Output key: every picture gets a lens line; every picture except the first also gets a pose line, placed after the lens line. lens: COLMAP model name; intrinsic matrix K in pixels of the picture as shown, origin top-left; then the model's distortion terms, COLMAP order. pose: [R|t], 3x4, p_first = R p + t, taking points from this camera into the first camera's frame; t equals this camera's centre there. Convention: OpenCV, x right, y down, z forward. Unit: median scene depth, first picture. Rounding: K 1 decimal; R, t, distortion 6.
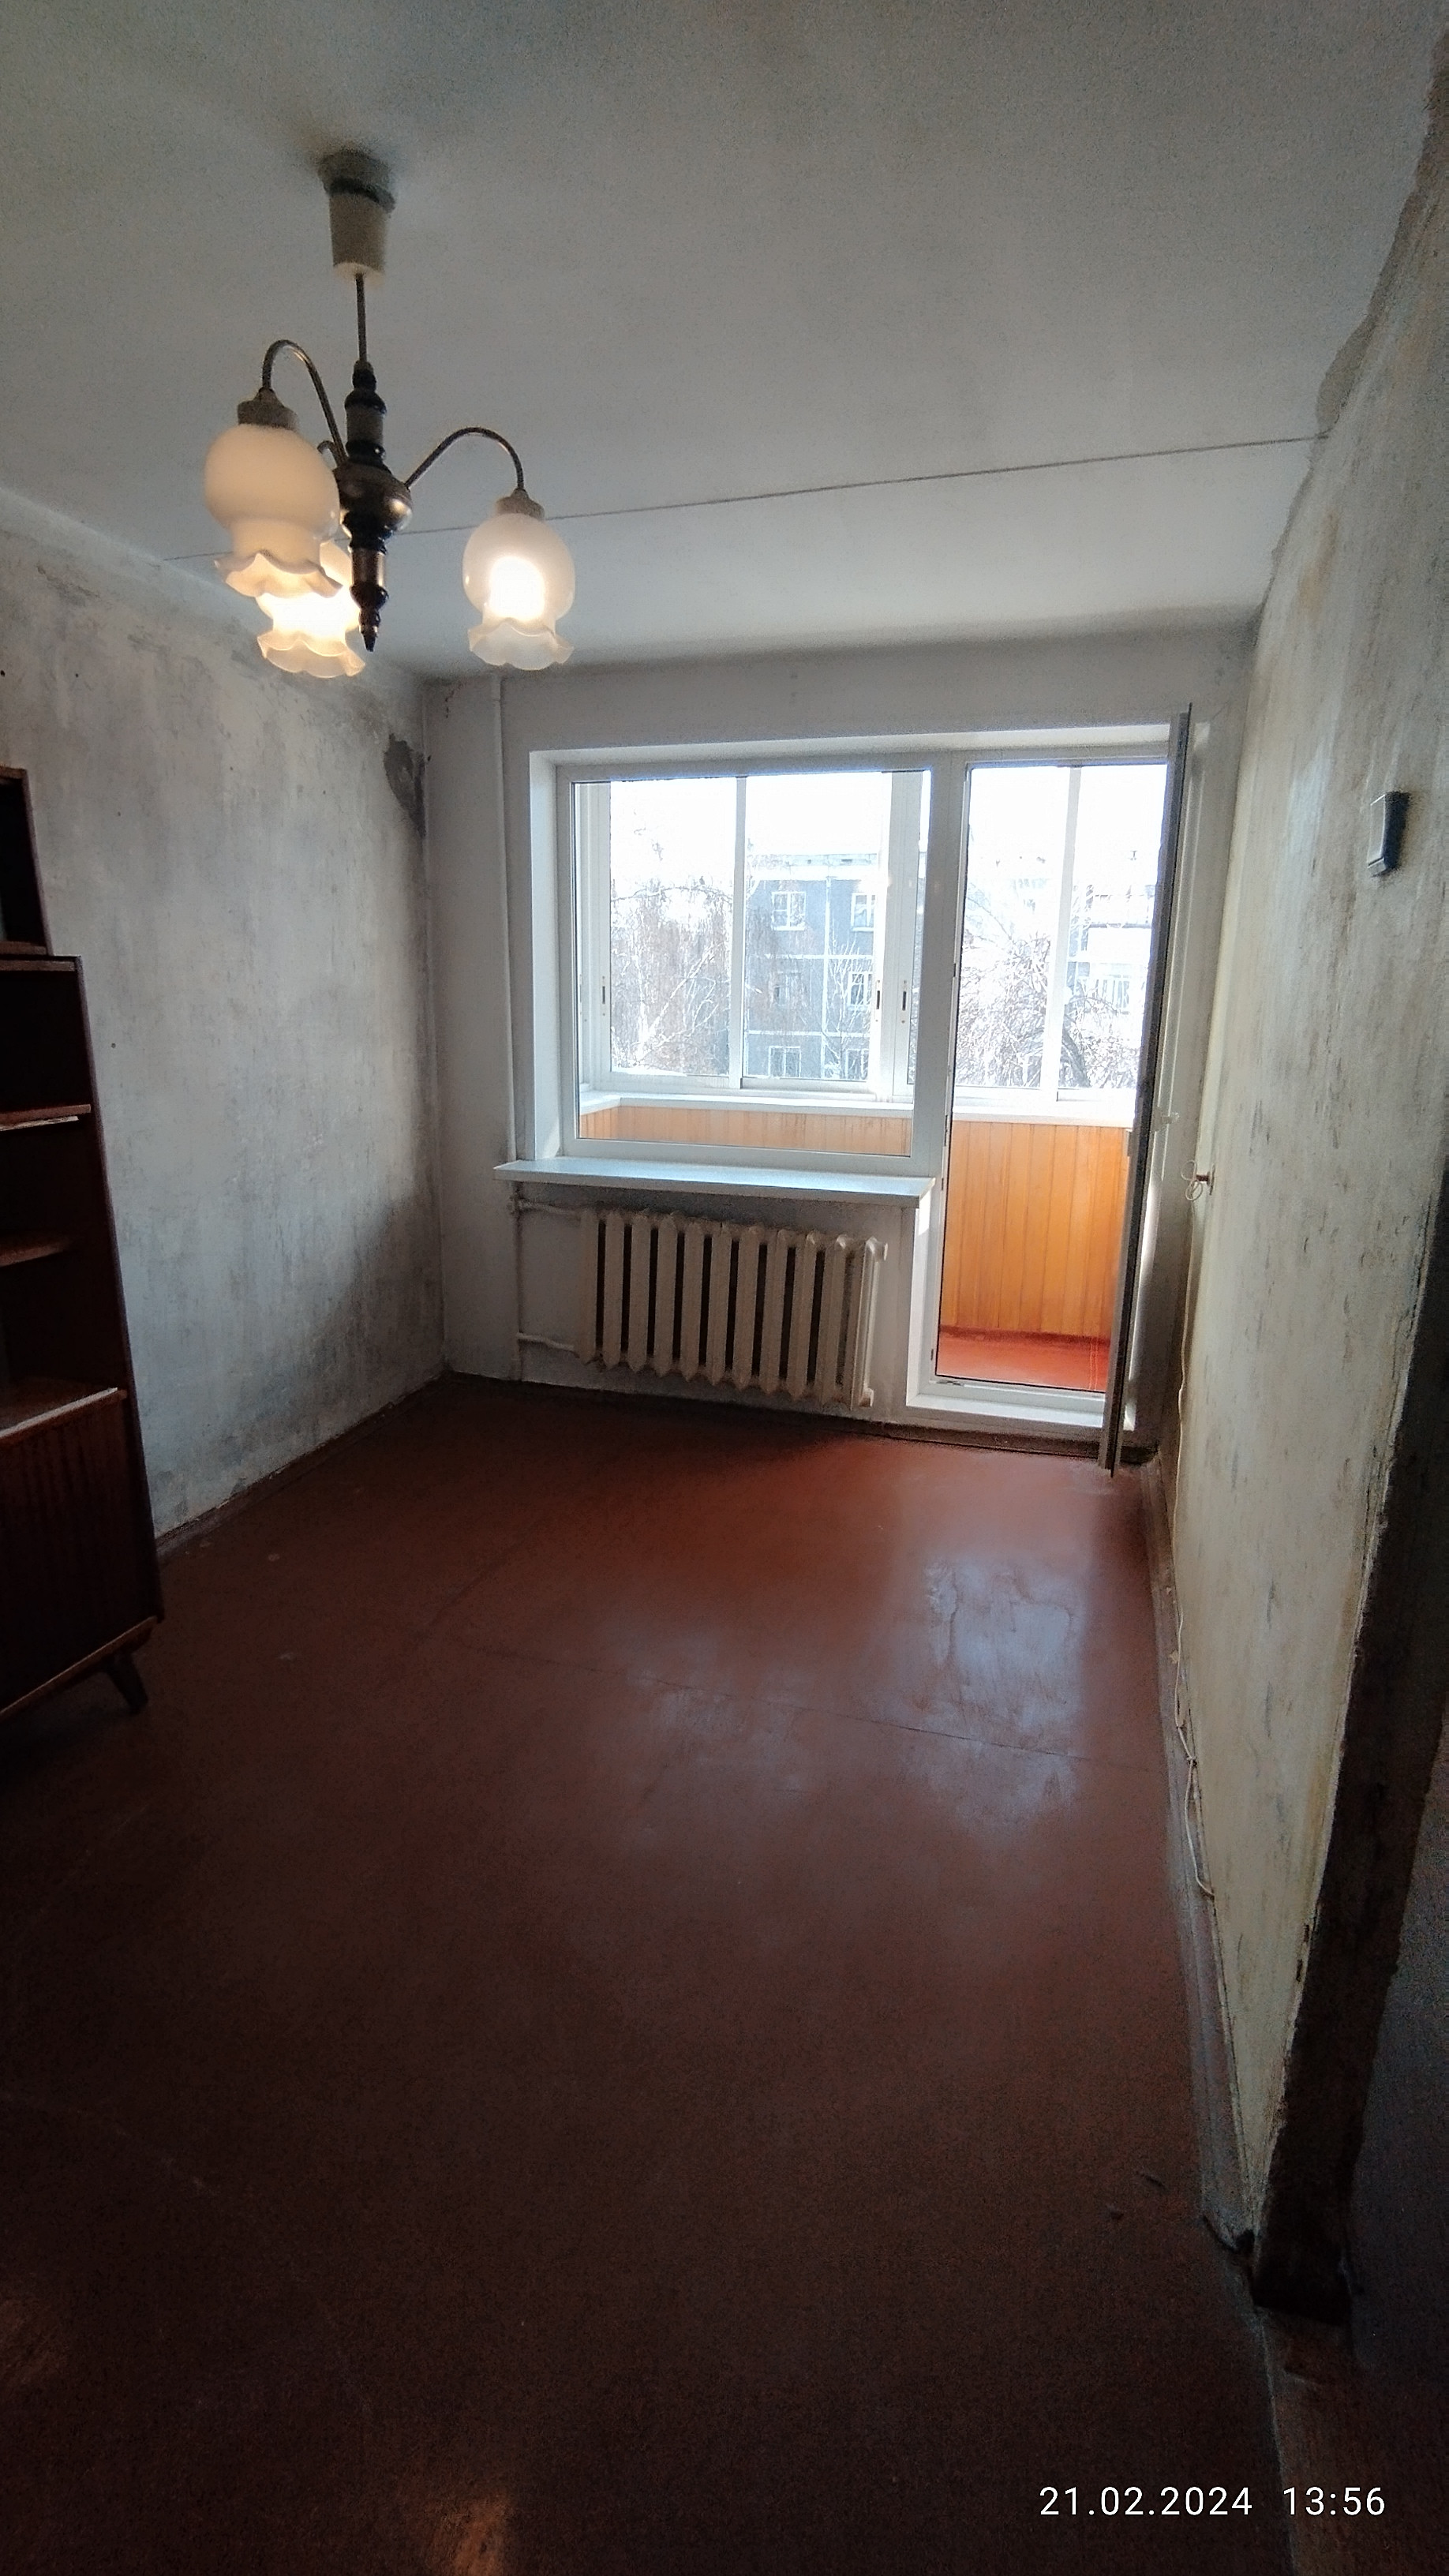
lens RADIAL K [[1169.7, 0, 704.6], [0, 1169.7, 1302.7], [0, 0, 1]] dist [-0.018120, 0.001634]
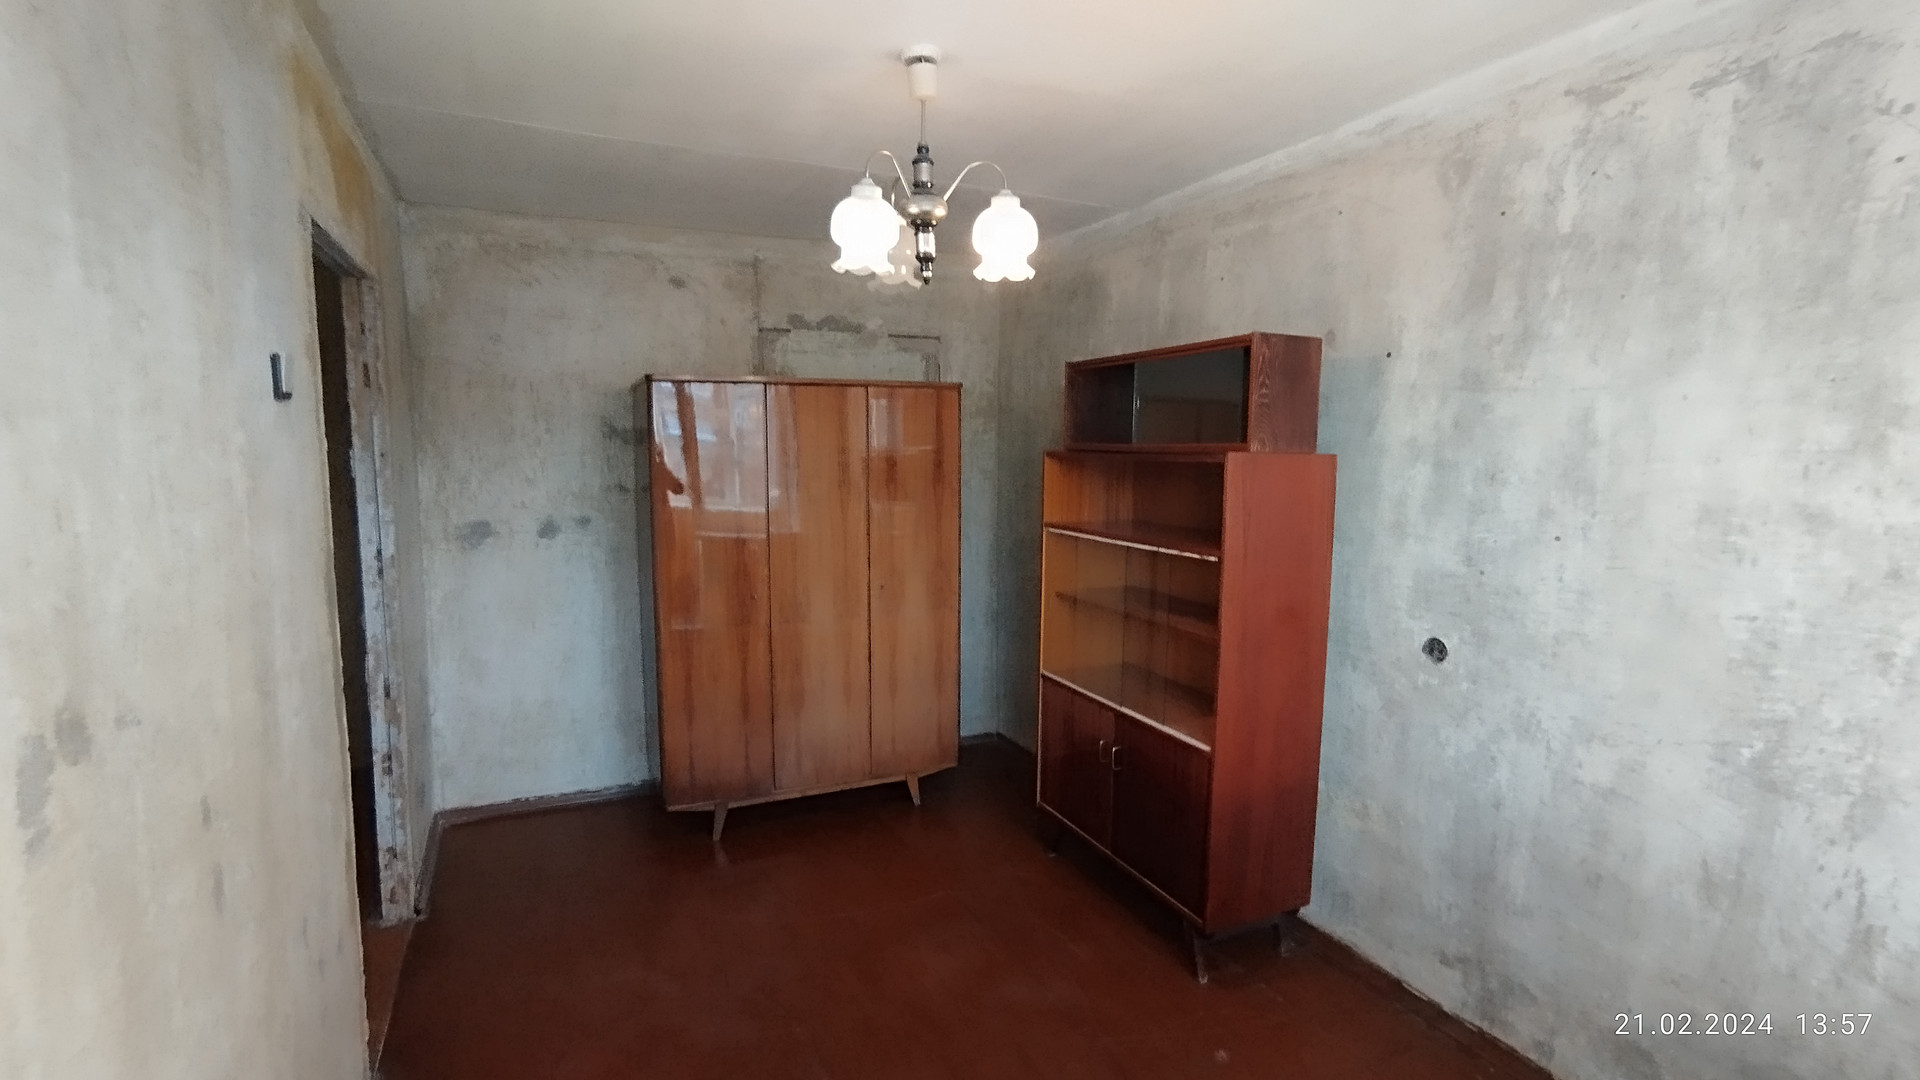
lens RADIAL K [[871.8, 0, 959.0], [0, 871.8, 537.1], [0, 0, 1]] dist [-0.018120, 0.001634]
pose [[-0.740549, 0.057062, -0.669576, 0.306421], [-0.183298, 0.941455, 0.282958, -0.302514], [0.646521, 0.332276, -0.686734, 1.059044]]
